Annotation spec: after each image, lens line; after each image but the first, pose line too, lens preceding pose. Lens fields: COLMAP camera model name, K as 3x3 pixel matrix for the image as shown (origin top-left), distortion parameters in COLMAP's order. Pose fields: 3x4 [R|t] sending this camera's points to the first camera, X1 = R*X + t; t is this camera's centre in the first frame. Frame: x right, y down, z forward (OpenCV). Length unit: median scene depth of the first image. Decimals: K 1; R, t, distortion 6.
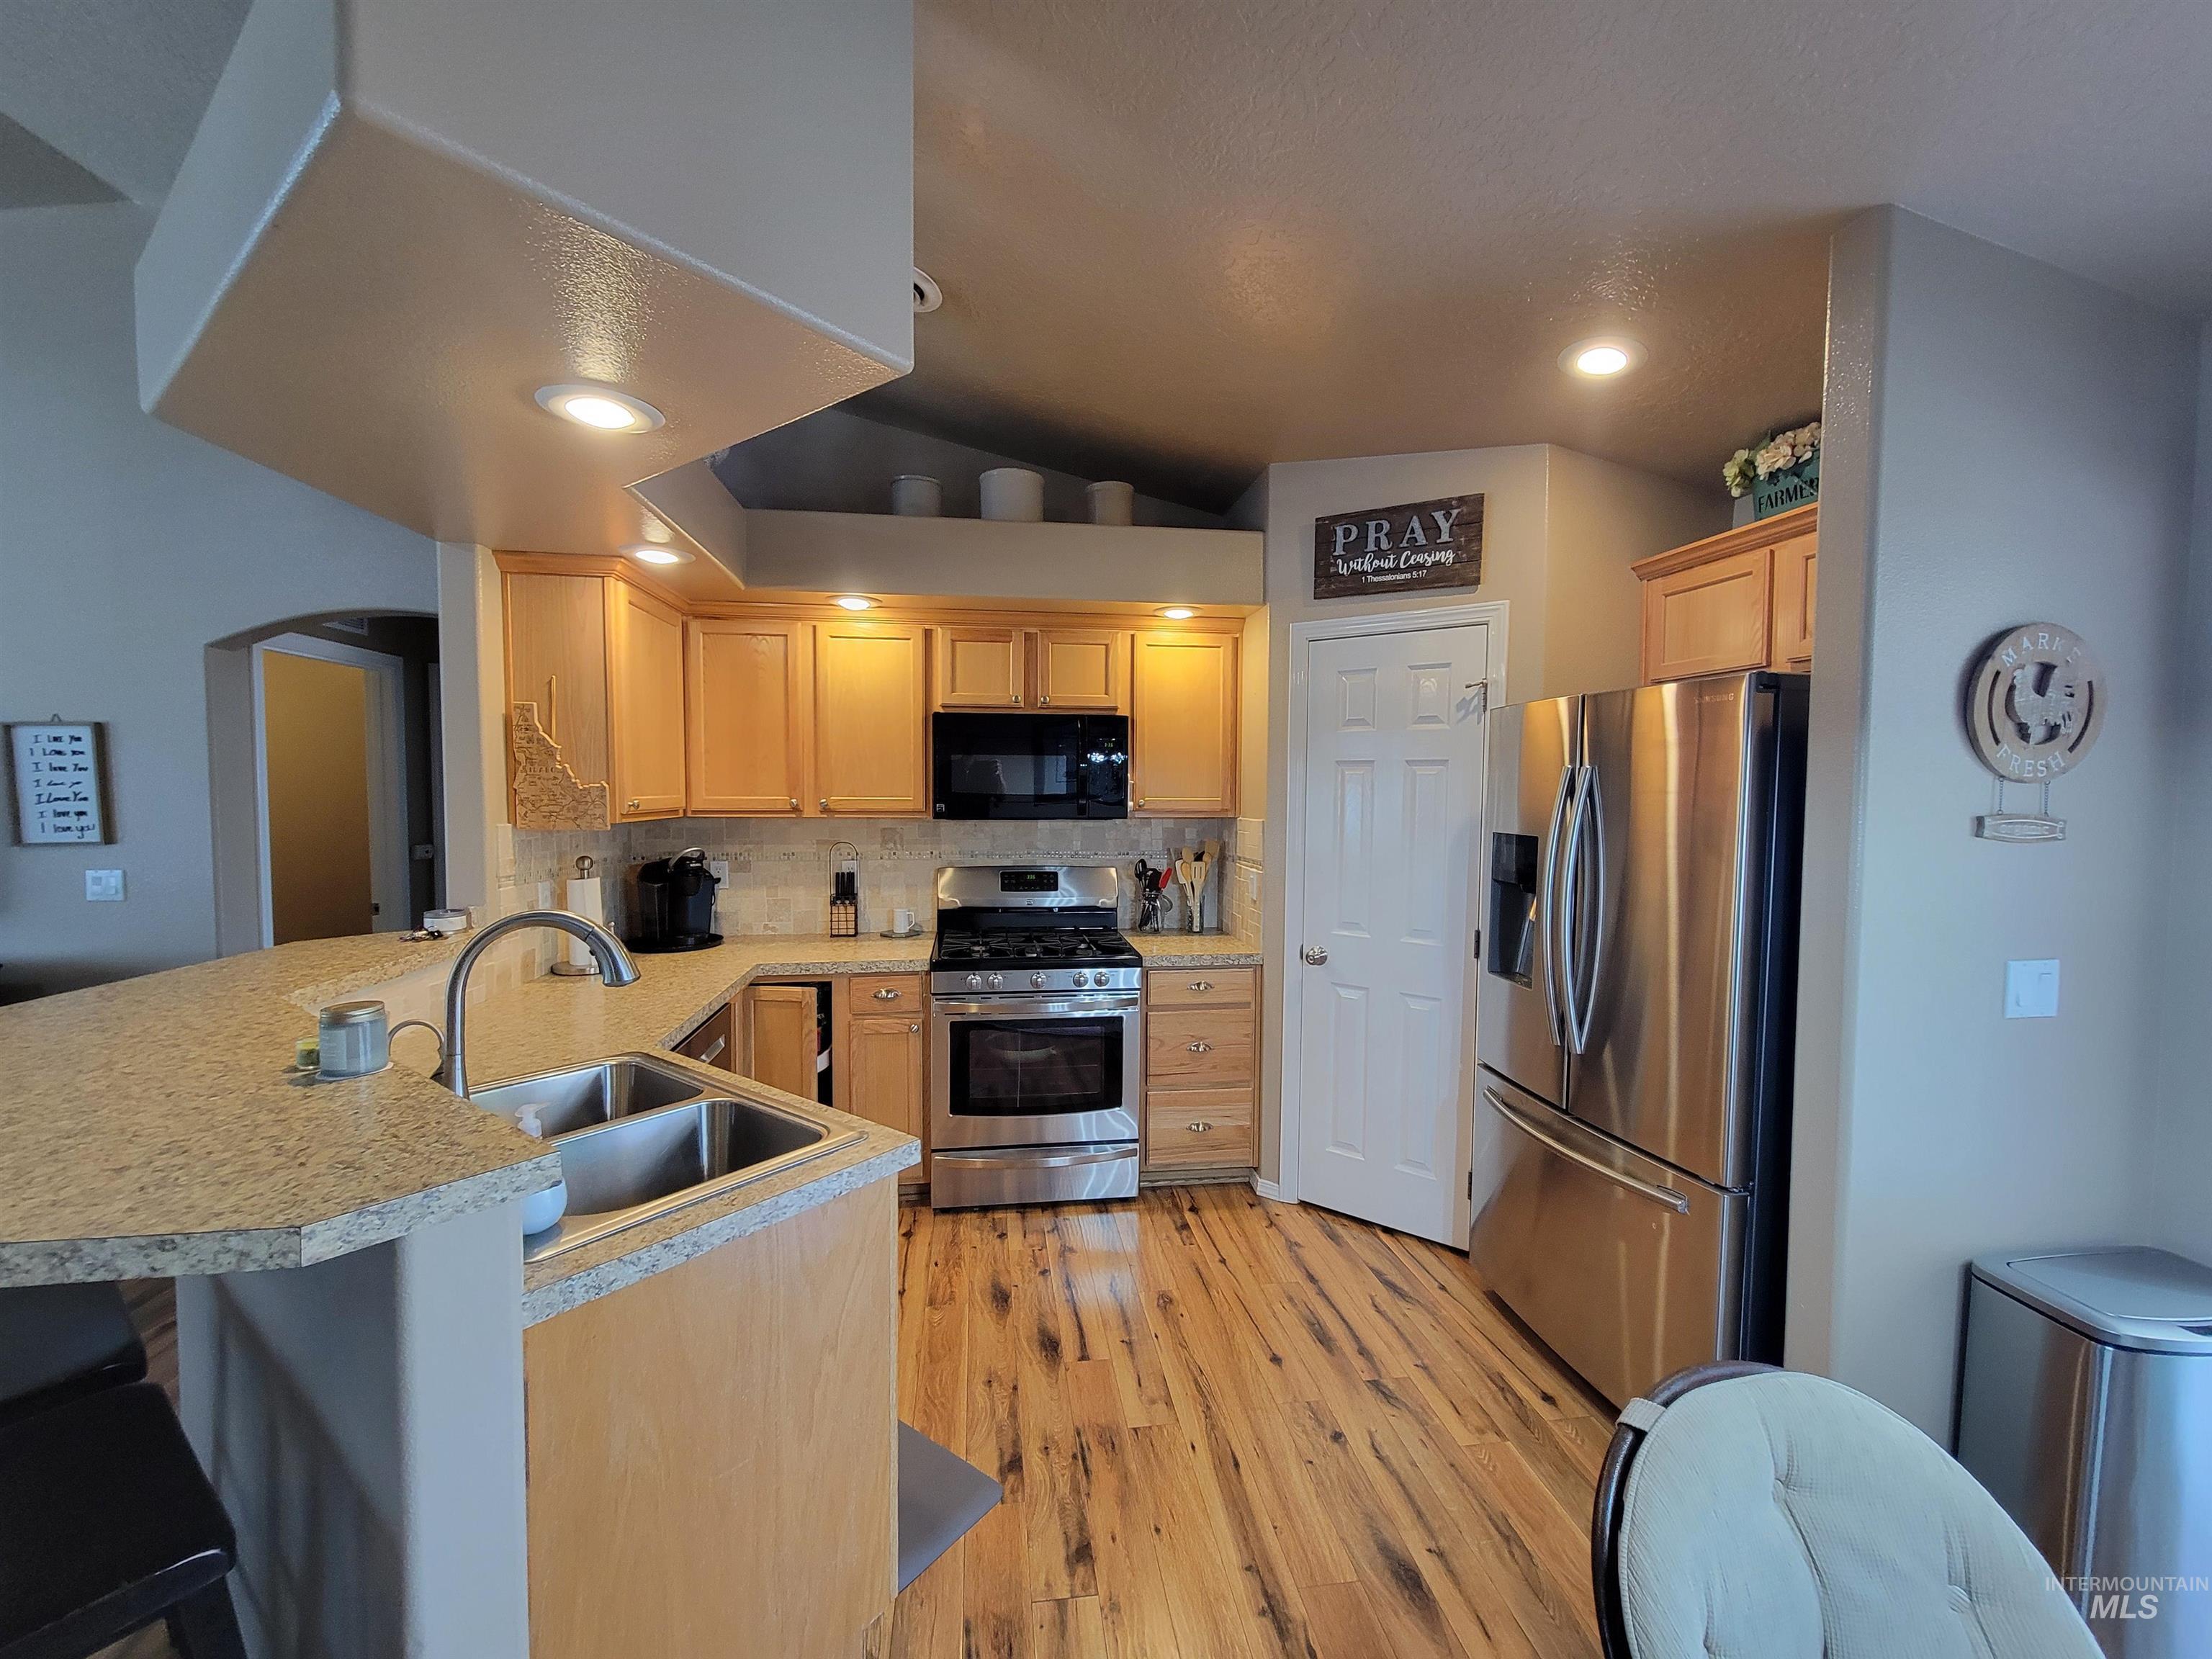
lens RADIAL K [[898.6, 0, 1103.9], [0, 898.6, 829.6], [0, 0, 1]] dist [-0.001342, -0.001108]
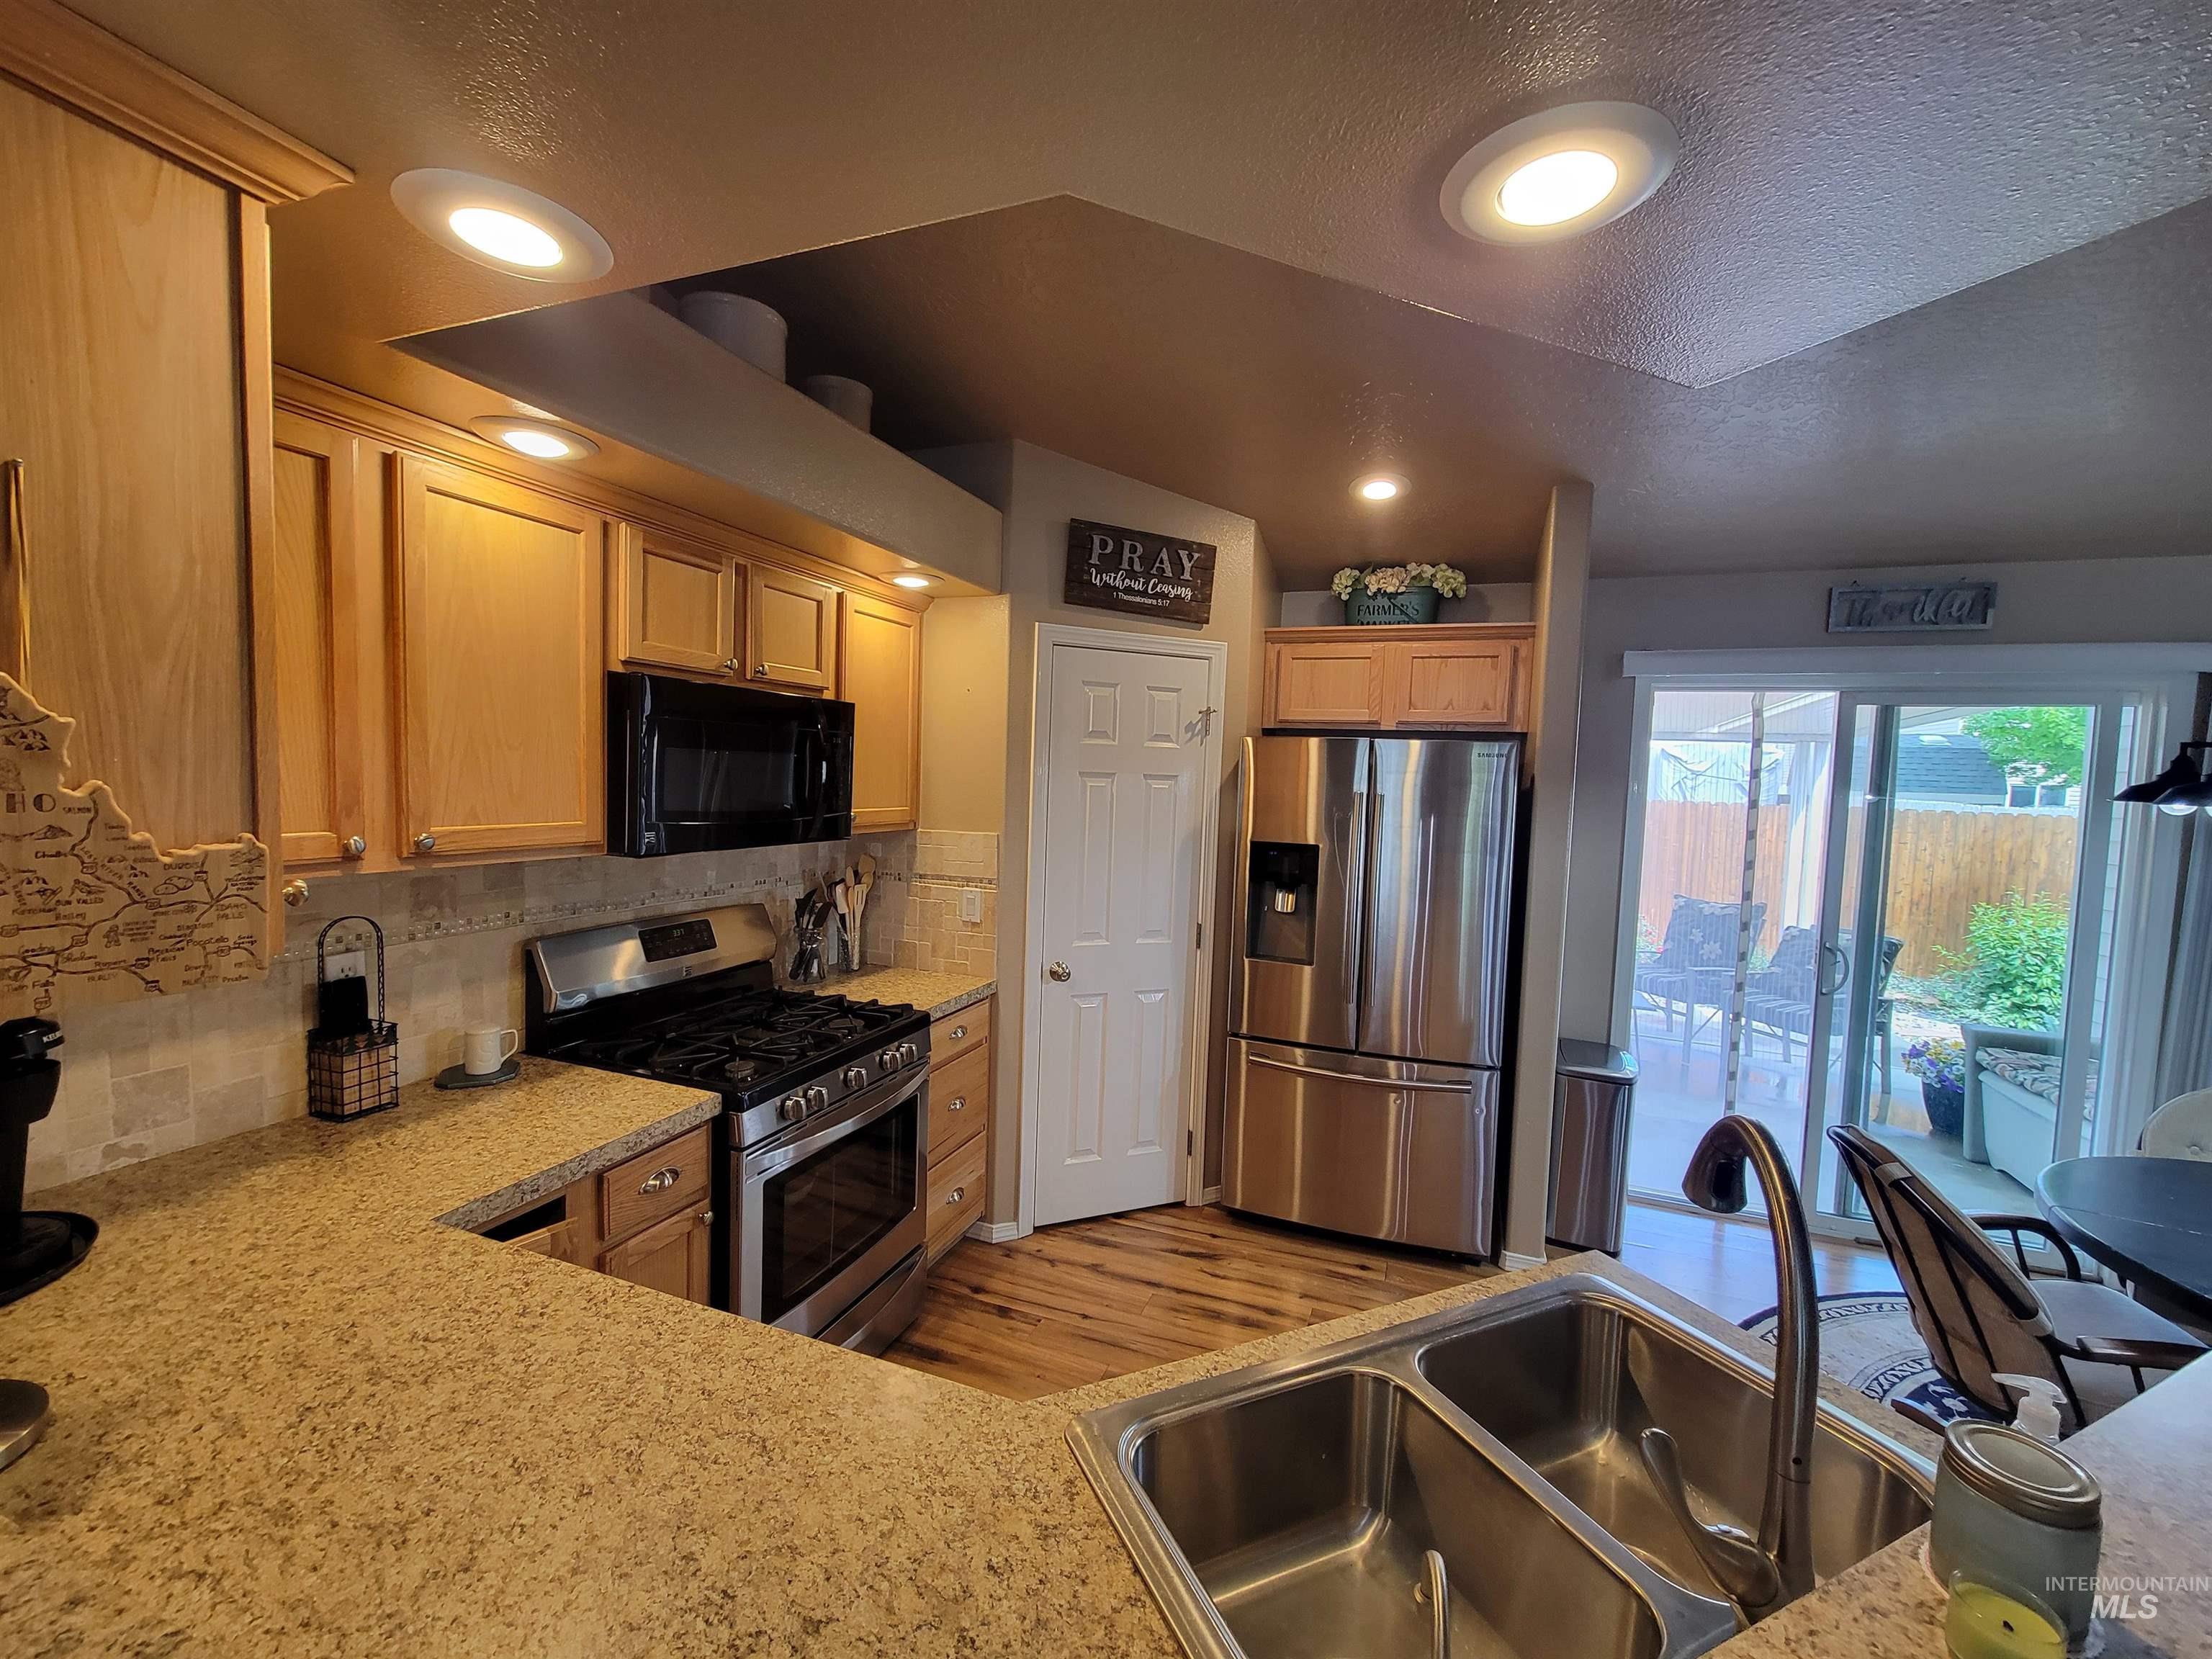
lens RADIAL K [[898.6, 0, 1110.3], [0, 898.6, 827.7], [0, 0, 1]] dist [-0.001342, -0.001108]
pose [[0.488545, -0.042326, 0.871512, -0.607312], [0.010955, 0.999042, 0.042379, -0.058552], [-0.872470, -0.011157, 0.488540, 0.503935]]
